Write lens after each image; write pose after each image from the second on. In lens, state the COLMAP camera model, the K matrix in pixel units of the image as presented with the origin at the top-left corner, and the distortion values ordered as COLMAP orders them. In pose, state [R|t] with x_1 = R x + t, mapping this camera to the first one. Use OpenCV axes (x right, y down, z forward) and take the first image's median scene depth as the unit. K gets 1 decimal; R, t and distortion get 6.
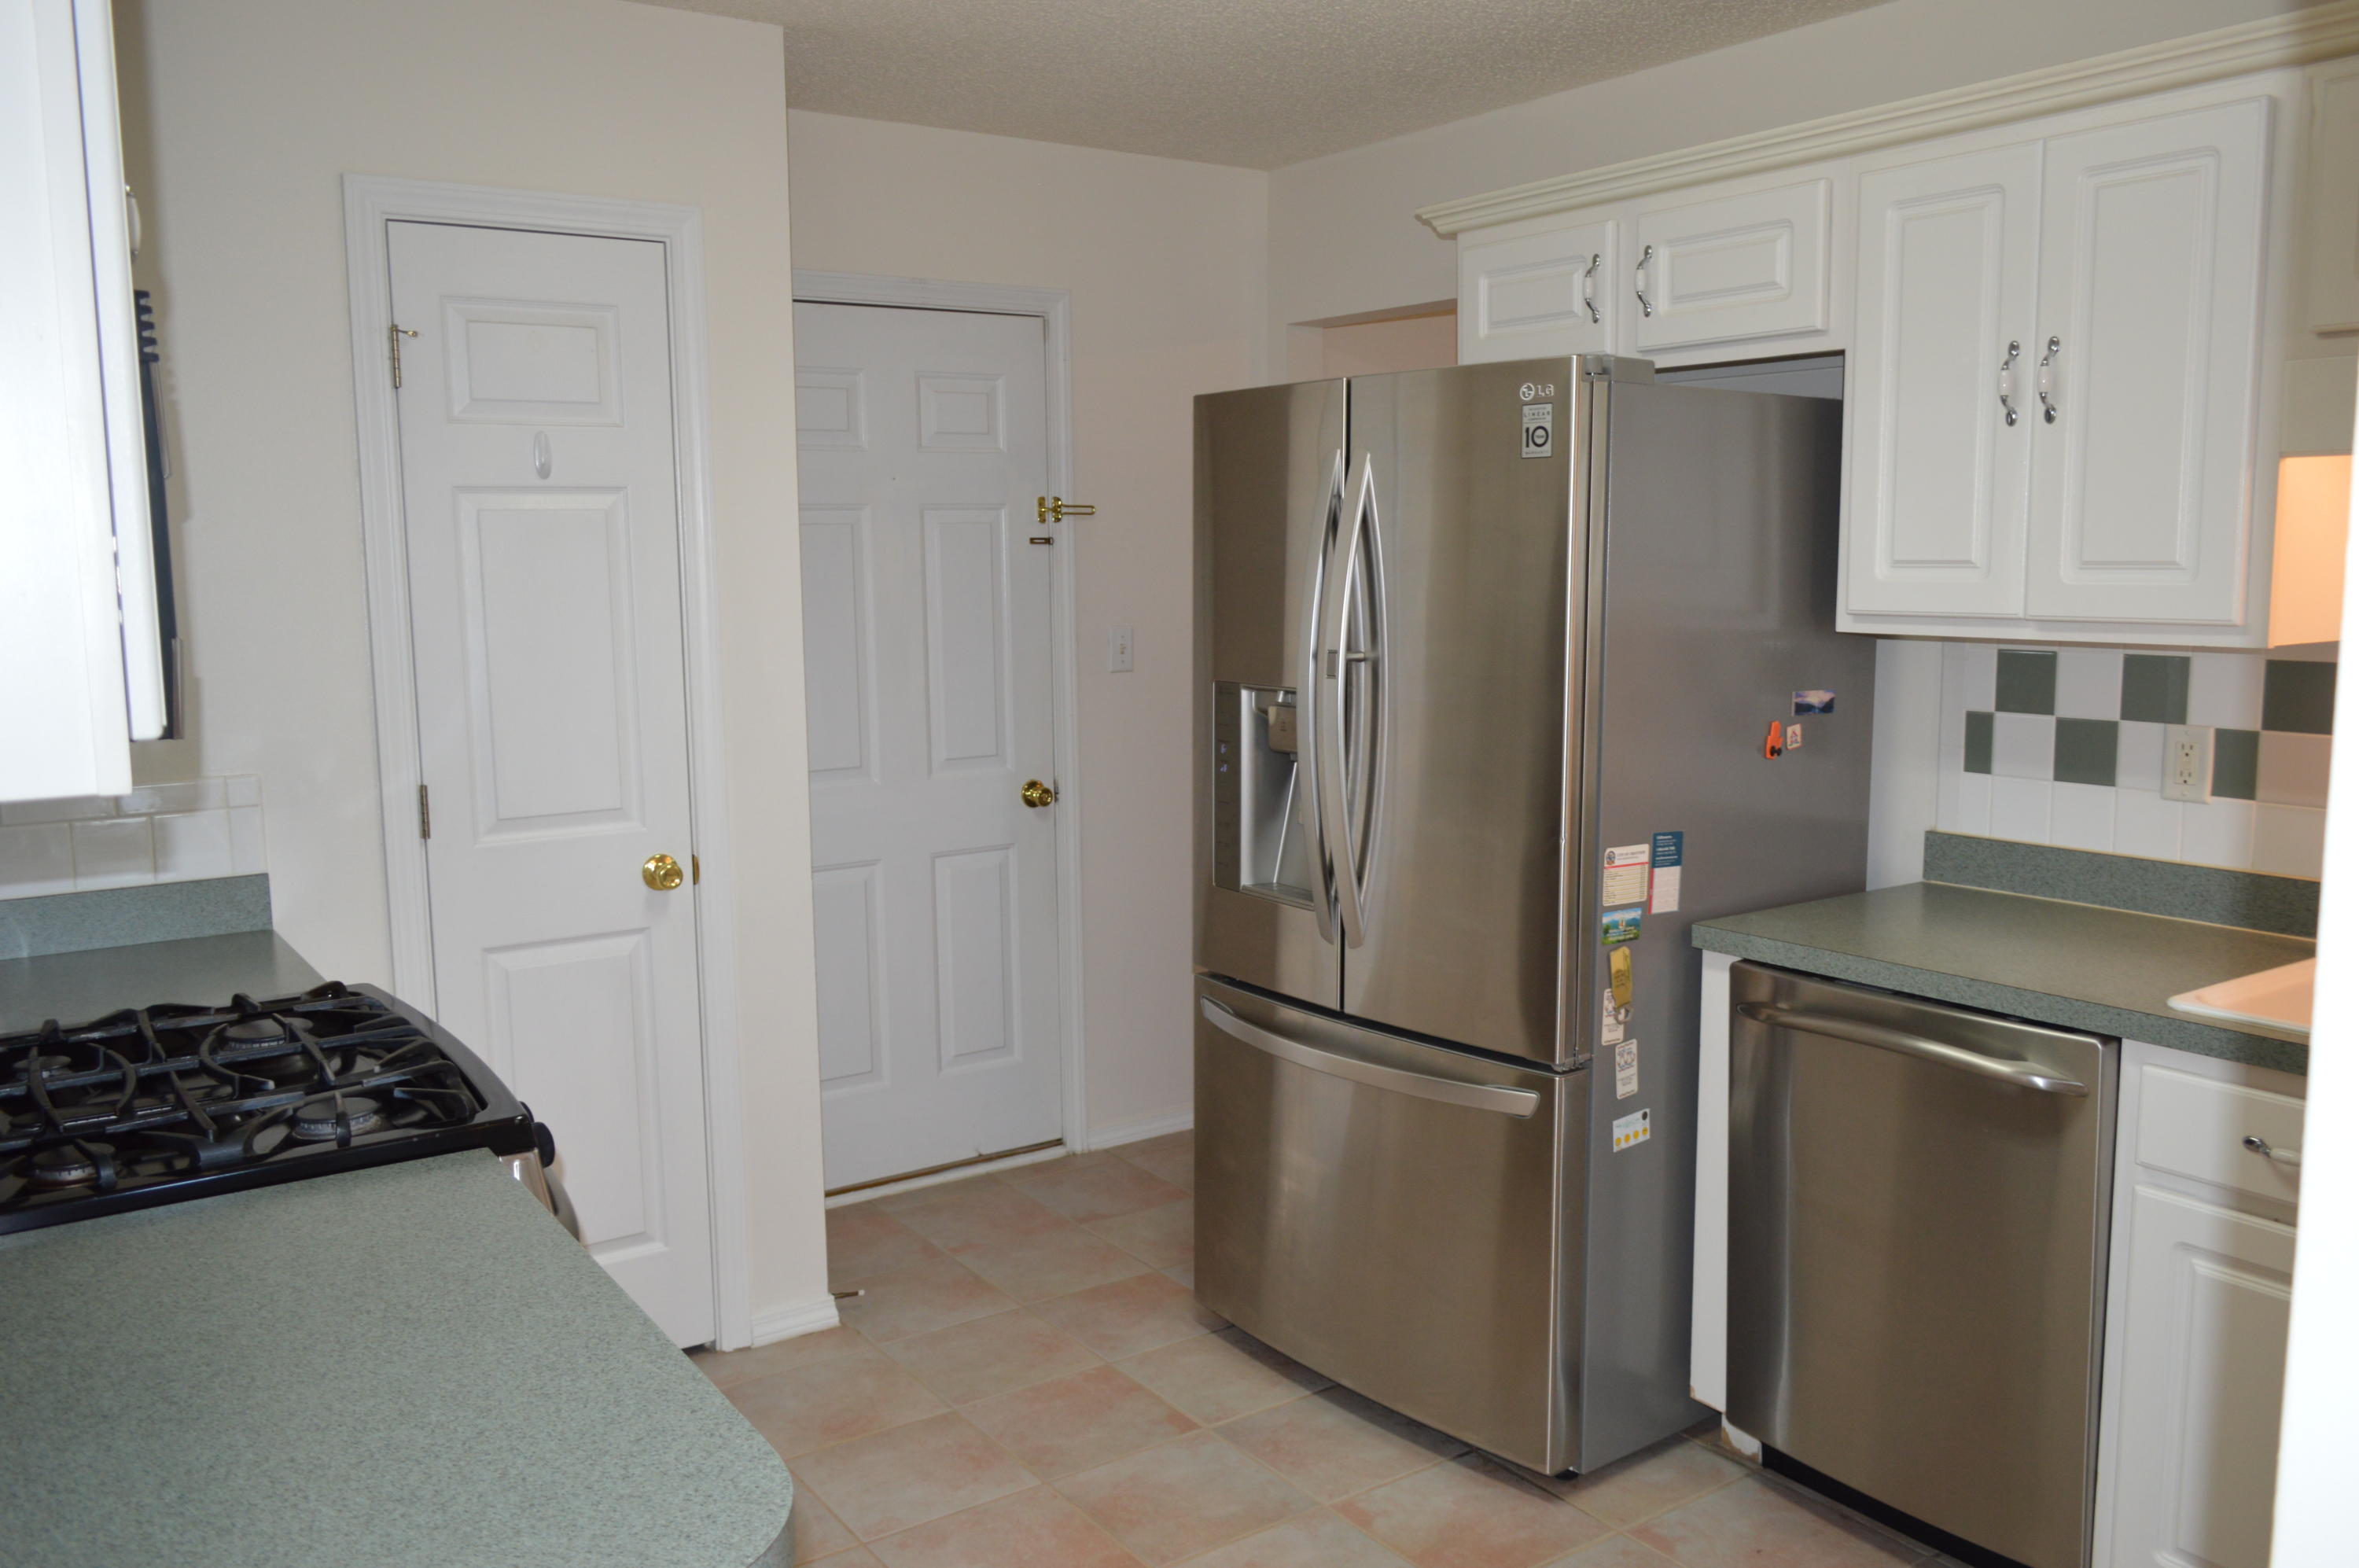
lens RADIAL K [[1865.8, 0, 1190.0], [0, 1865.8, 789.2], [0, 0, 1]] dist [-0.012442, 0.004854]
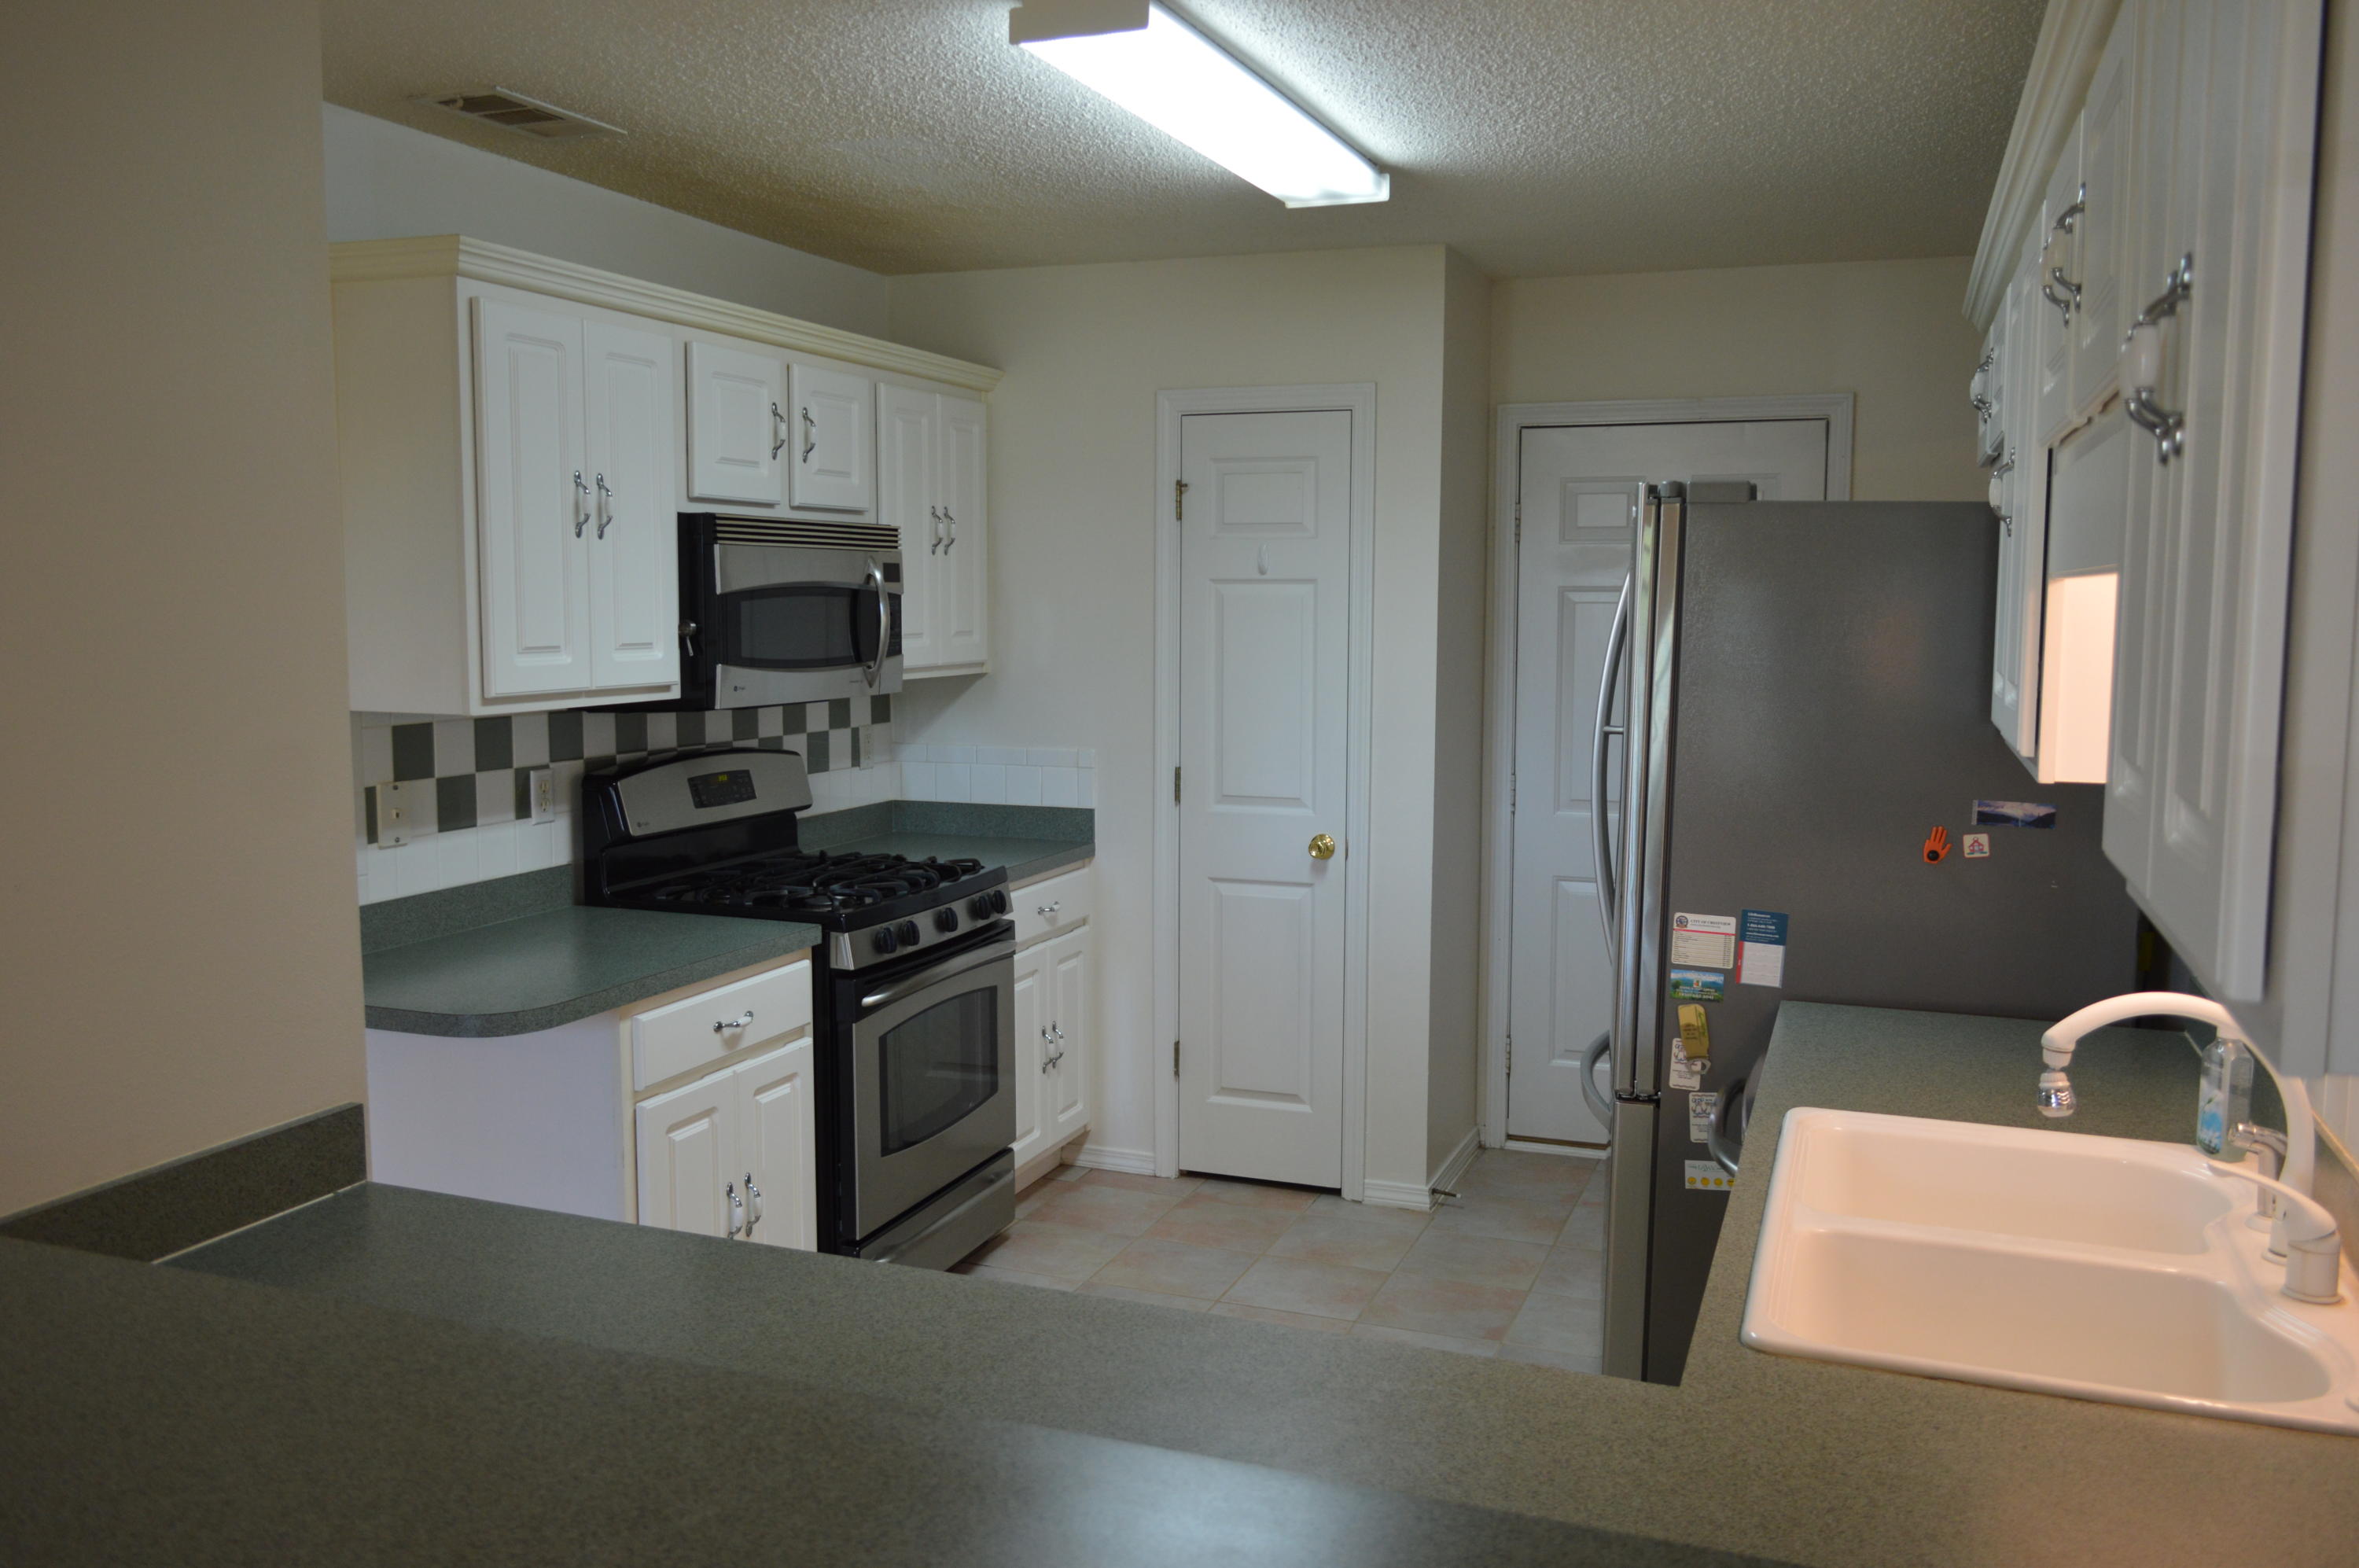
lens RADIAL K [[1865.8, 0, 1190.0], [0, 1865.8, 789.2], [0, 0, 1]] dist [-0.012442, 0.004854]
pose [[0.562103, 0.099992, -0.821000, 0.951302], [-0.118777, 0.992134, 0.039514, -0.050428], [0.818494, 0.075305, 0.569559, 0.107724]]
